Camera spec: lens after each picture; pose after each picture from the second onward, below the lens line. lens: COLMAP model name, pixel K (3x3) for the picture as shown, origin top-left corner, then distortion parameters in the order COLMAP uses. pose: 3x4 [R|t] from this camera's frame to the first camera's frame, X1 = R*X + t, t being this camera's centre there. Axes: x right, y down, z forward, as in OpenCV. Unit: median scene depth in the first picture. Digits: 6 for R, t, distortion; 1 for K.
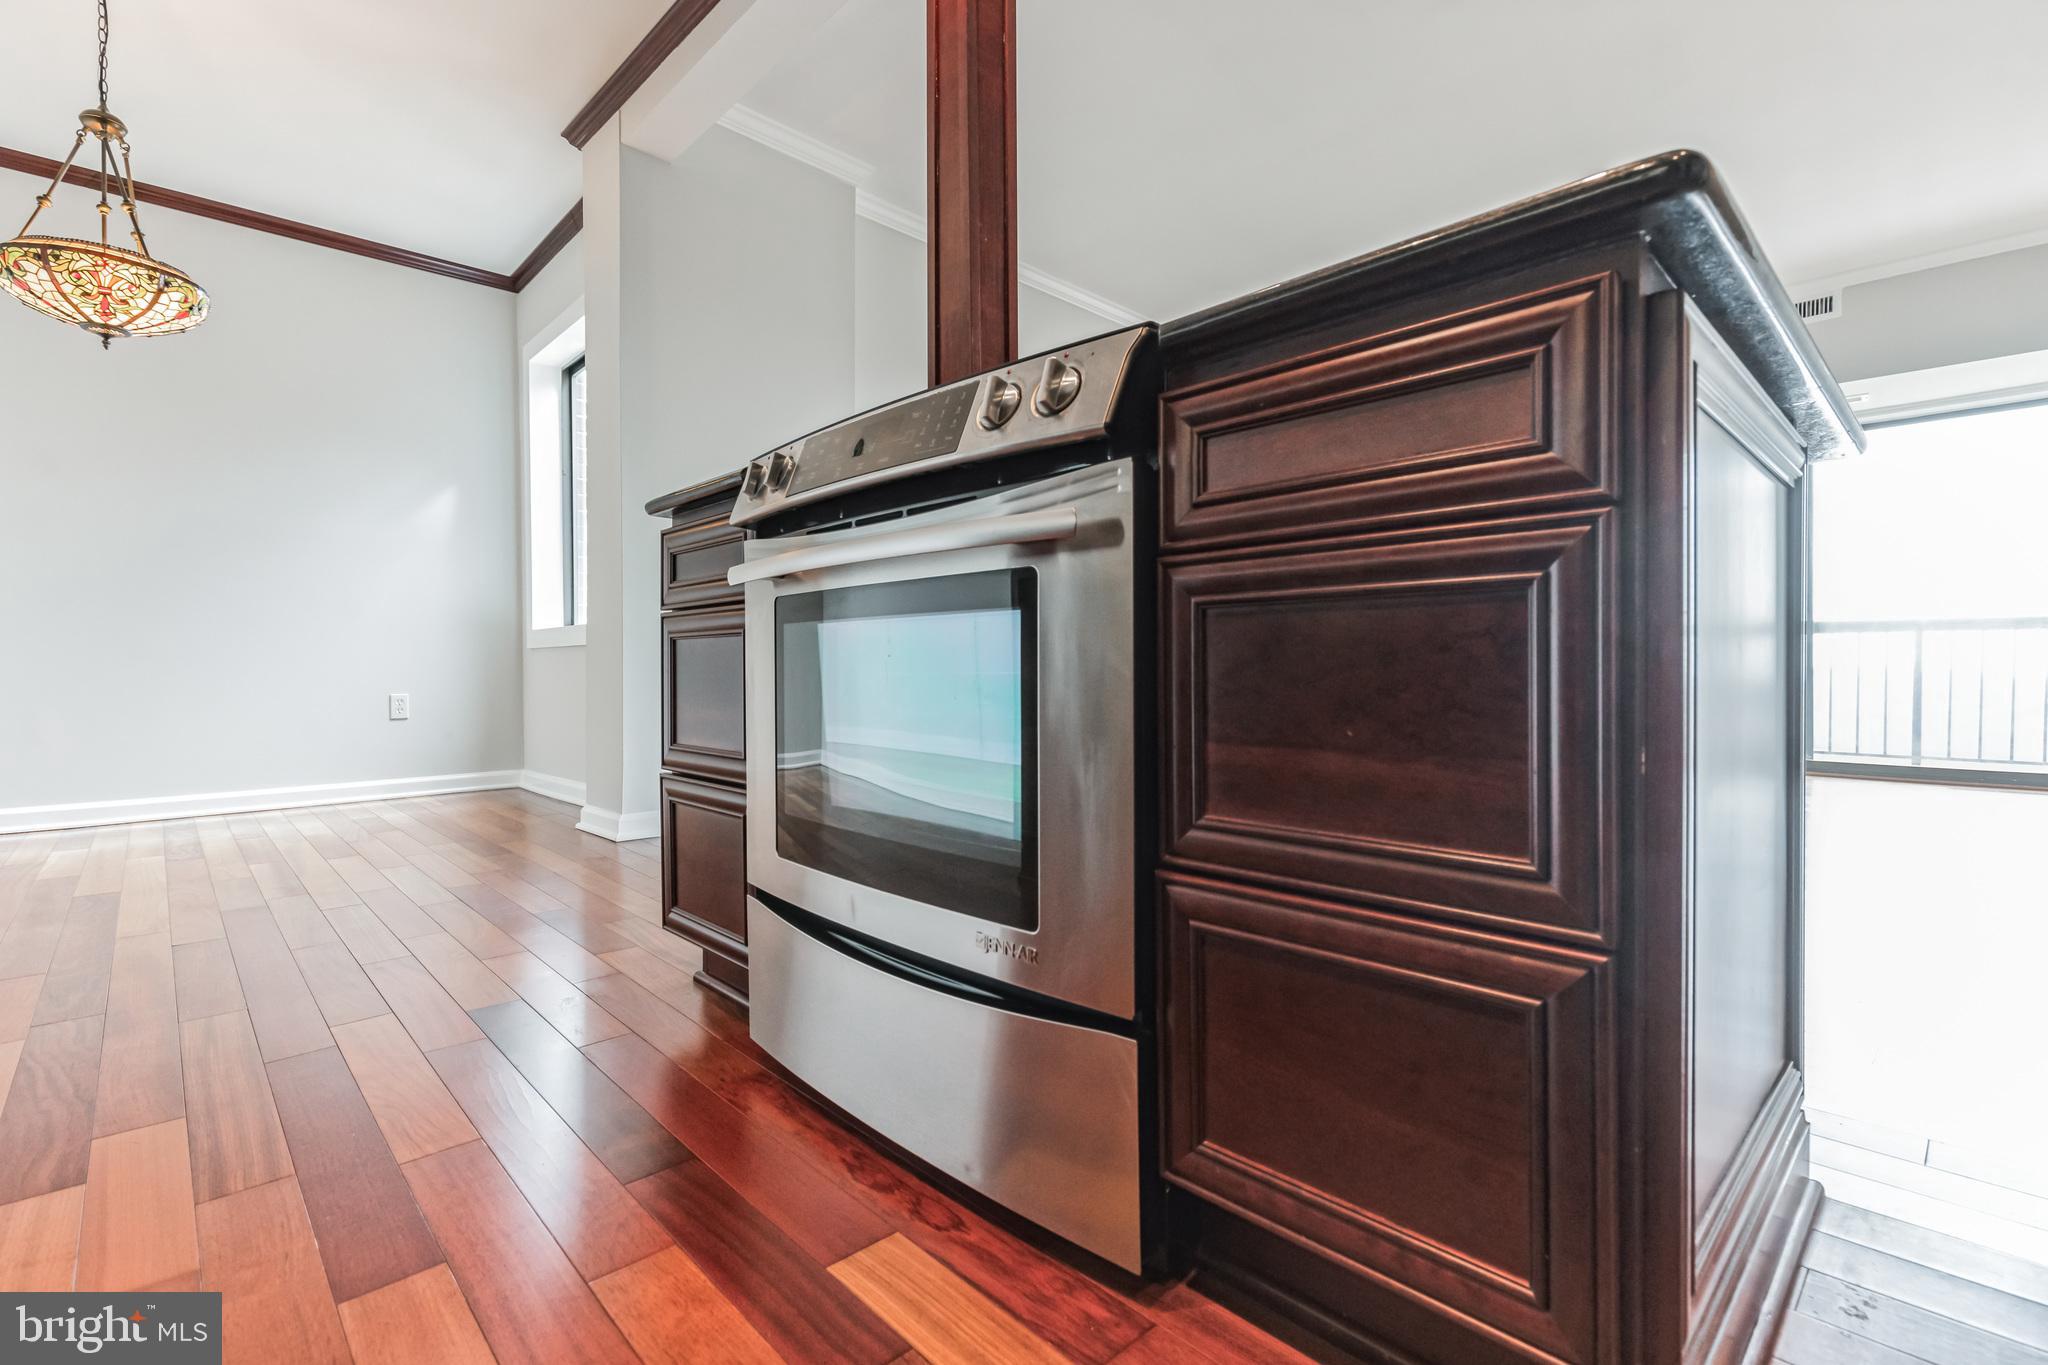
lens RADIAL K [[925.8, 0, 988.2], [0, 925.8, 664.2], [0, 0, 1]] dist [0.017968, 0.000379]
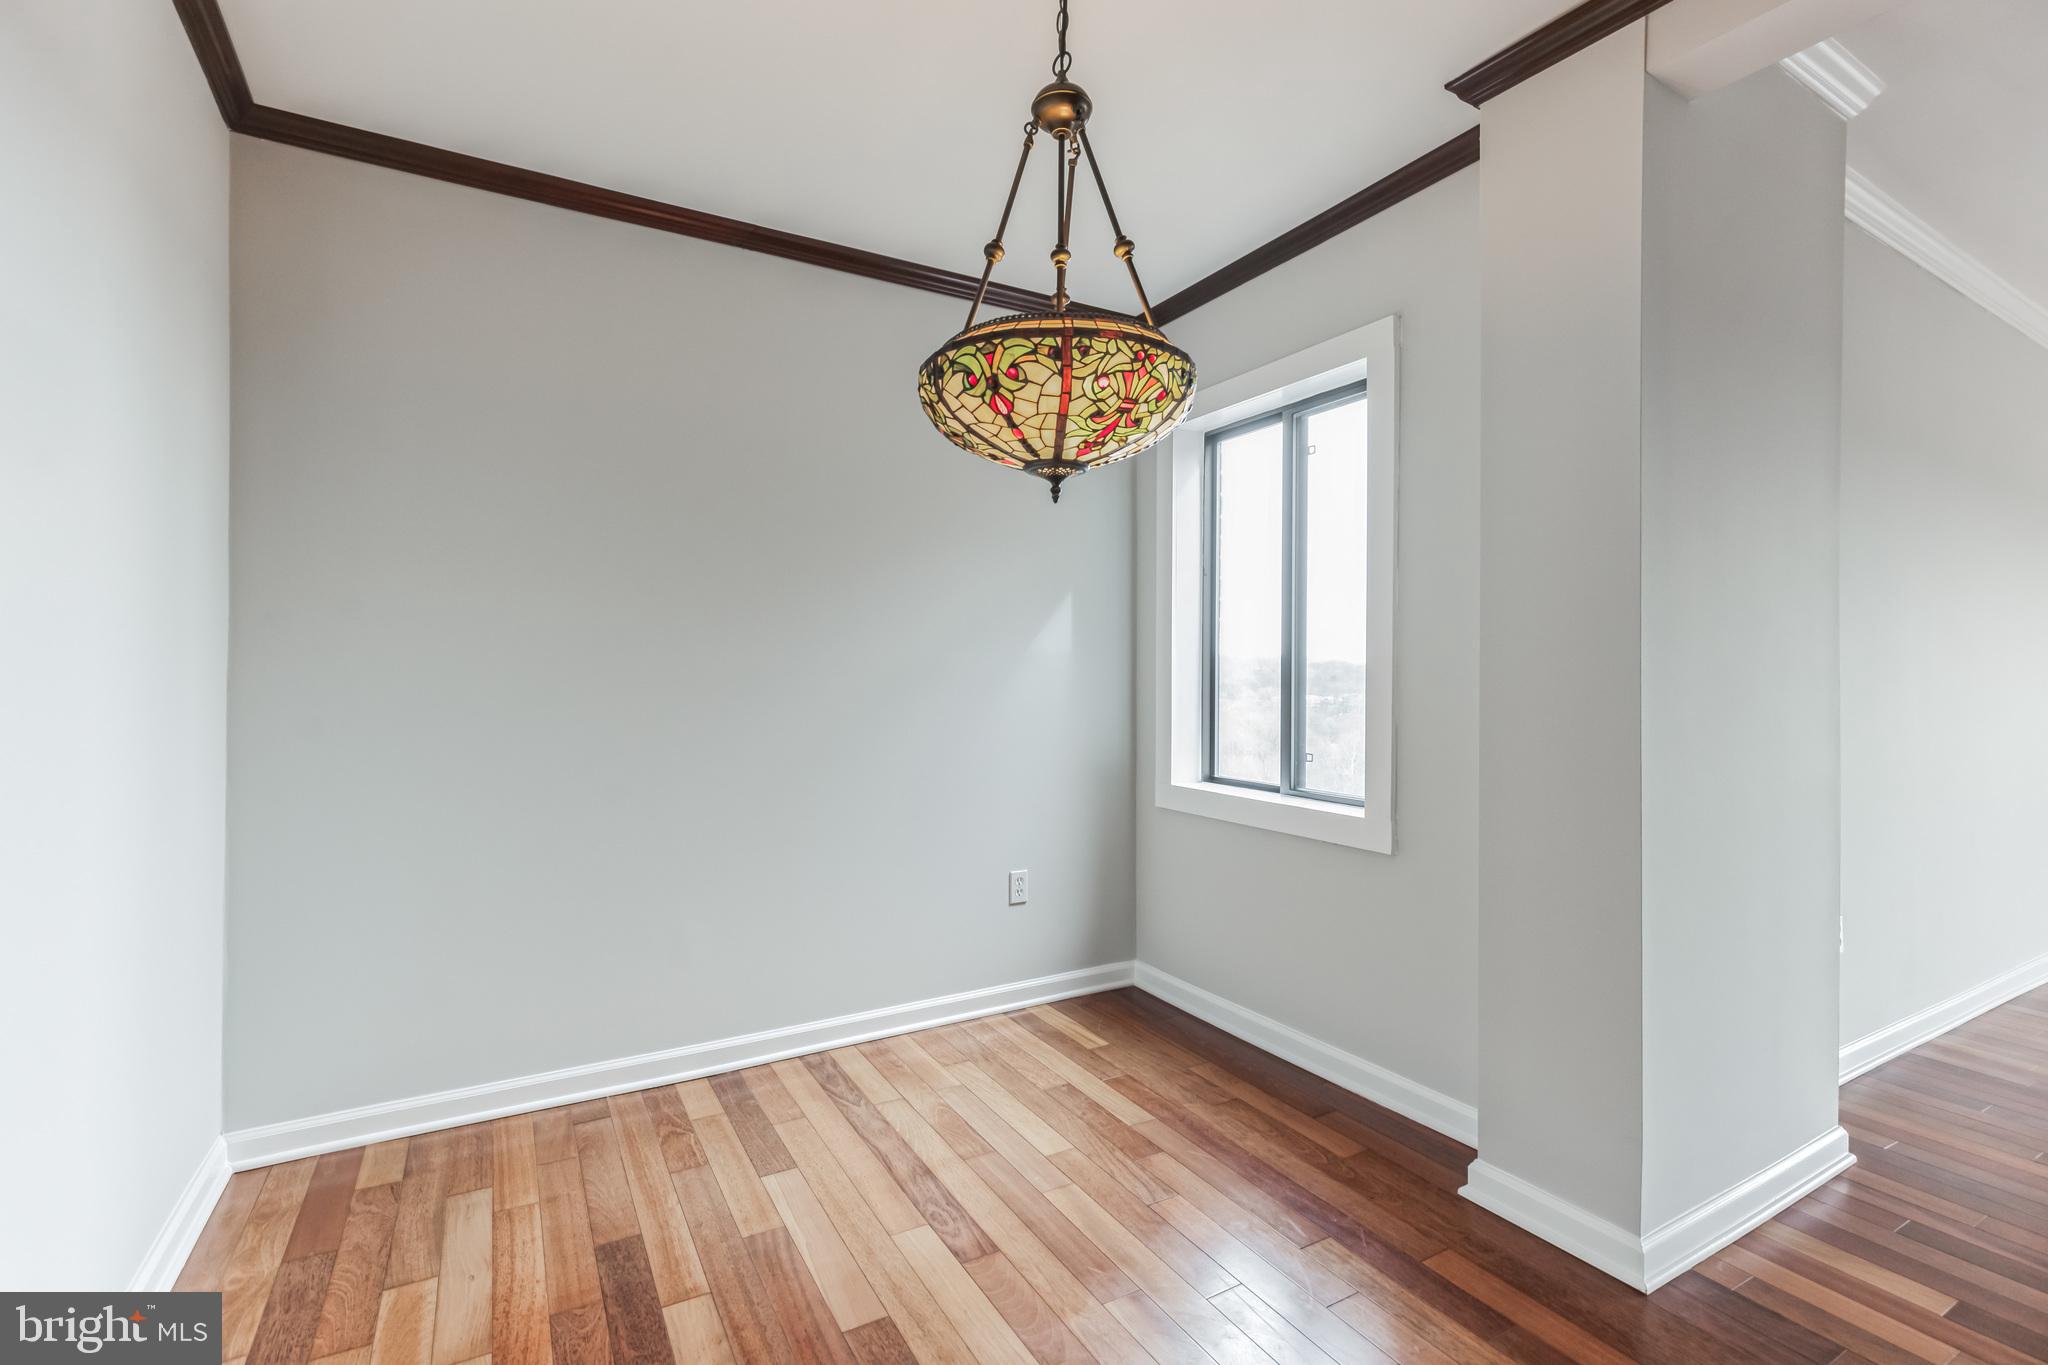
lens RADIAL K [[925.8, 0, 1018.6], [0, 925.8, 664.9], [0, 0, 1]] dist [0.017968, 0.000379]
pose [[0.975904, 0.009777, -0.217979, -0.838373], [-0.012708, 0.999847, -0.012049, -0.230774], [0.217828, 0.014528, 0.975879, 0.455098]]
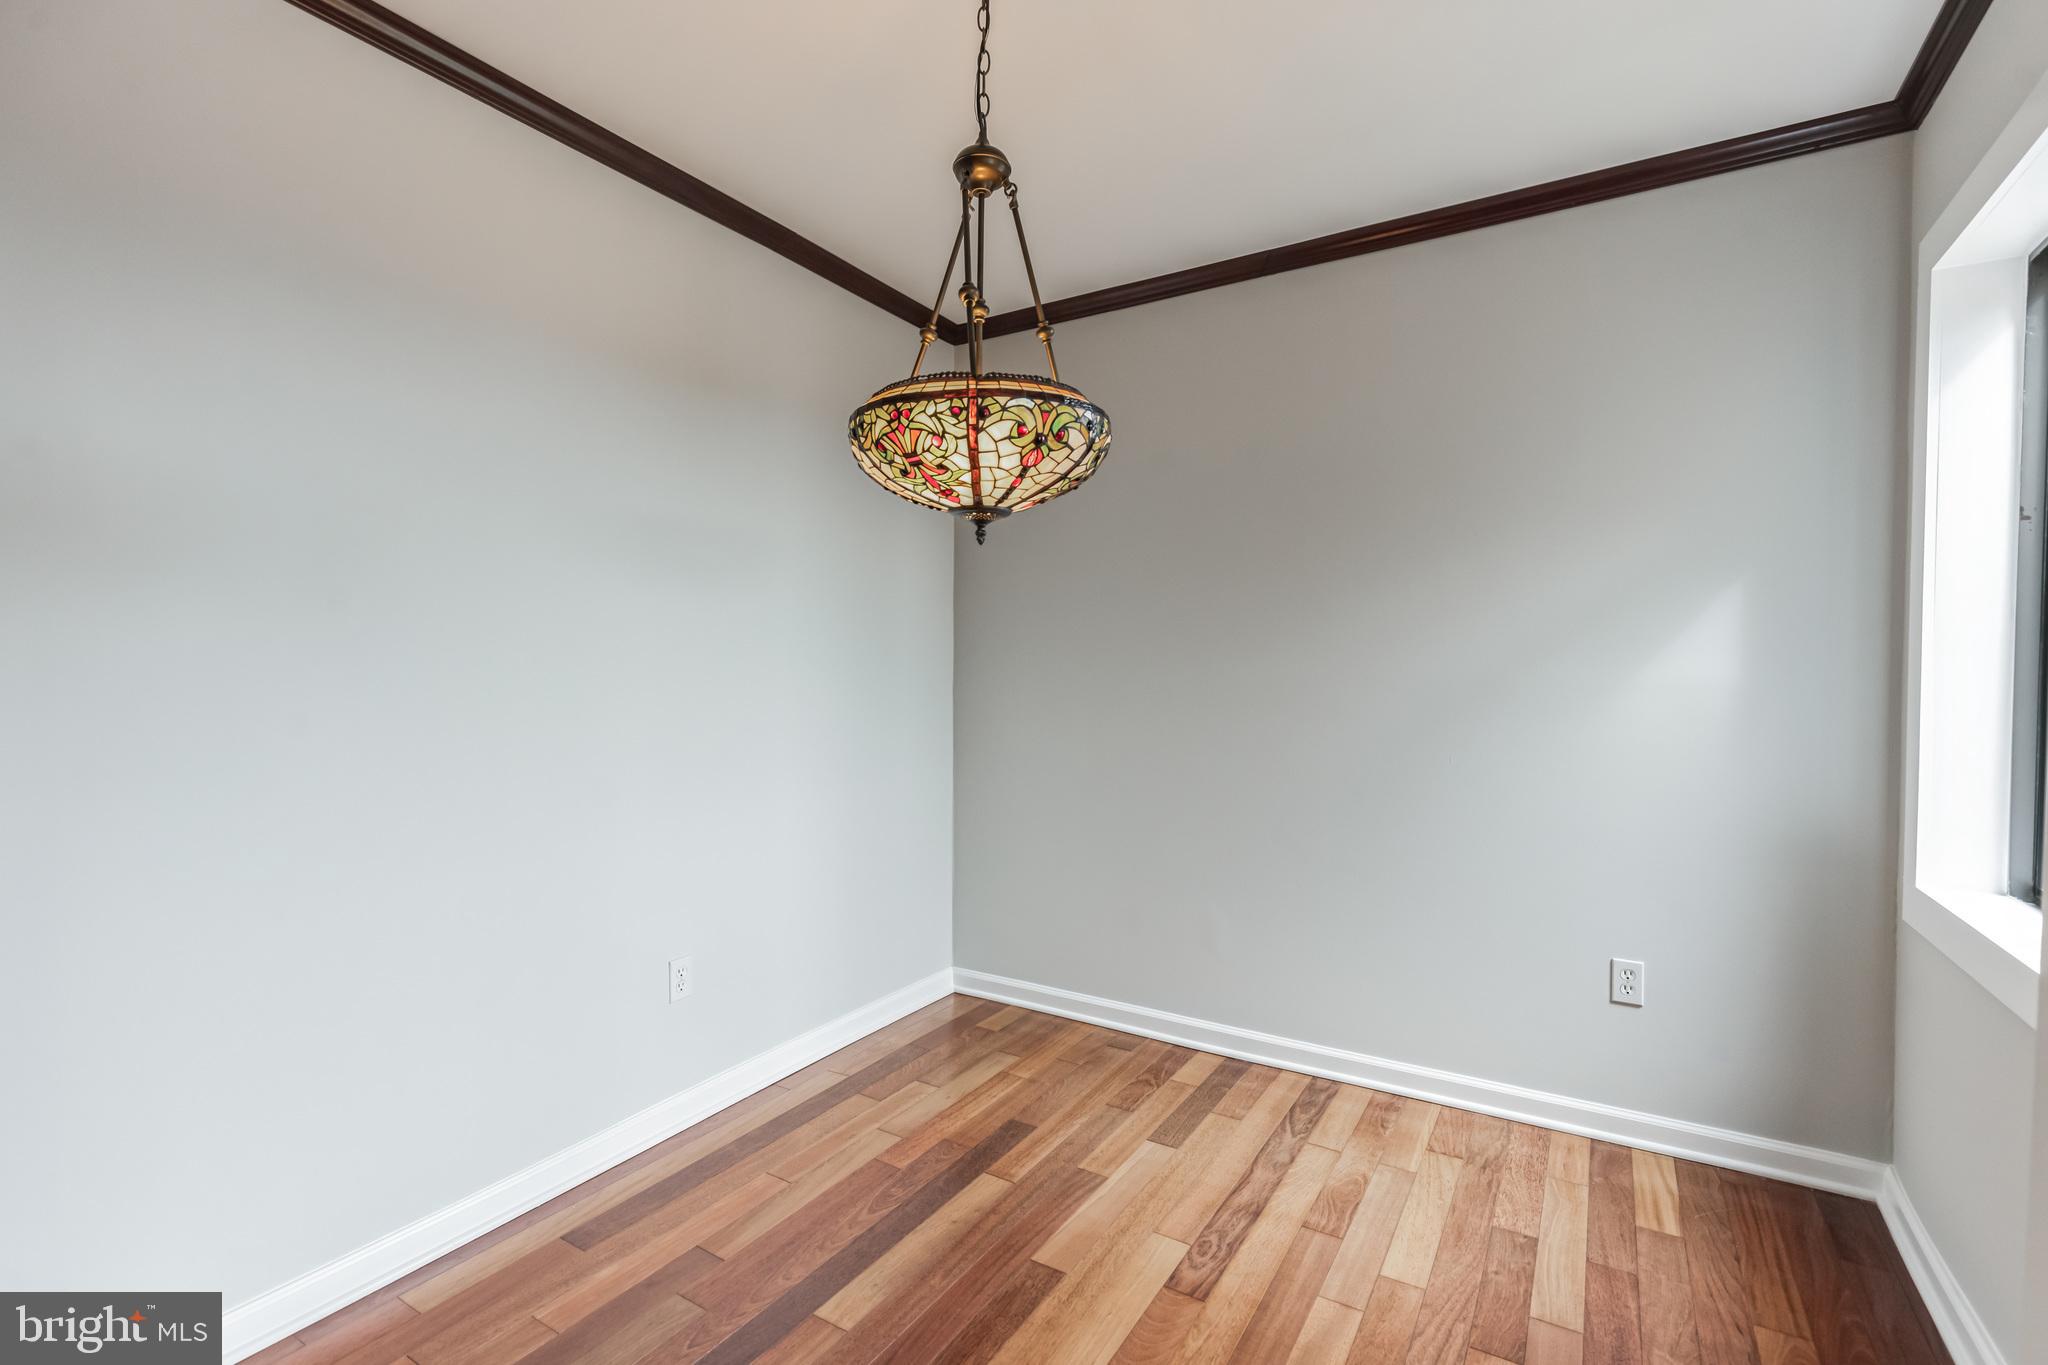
lens RADIAL K [[925.8, 0, 1016.0], [0, 925.8, 680.3], [0, 0, 1]] dist [0.017968, 0.000379]
pose [[0.294769, 0.024579, -0.955252, -0.361398], [-0.014403, 0.999670, 0.021277, -0.261676], [0.955460, 0.007486, 0.295026, 0.851013]]
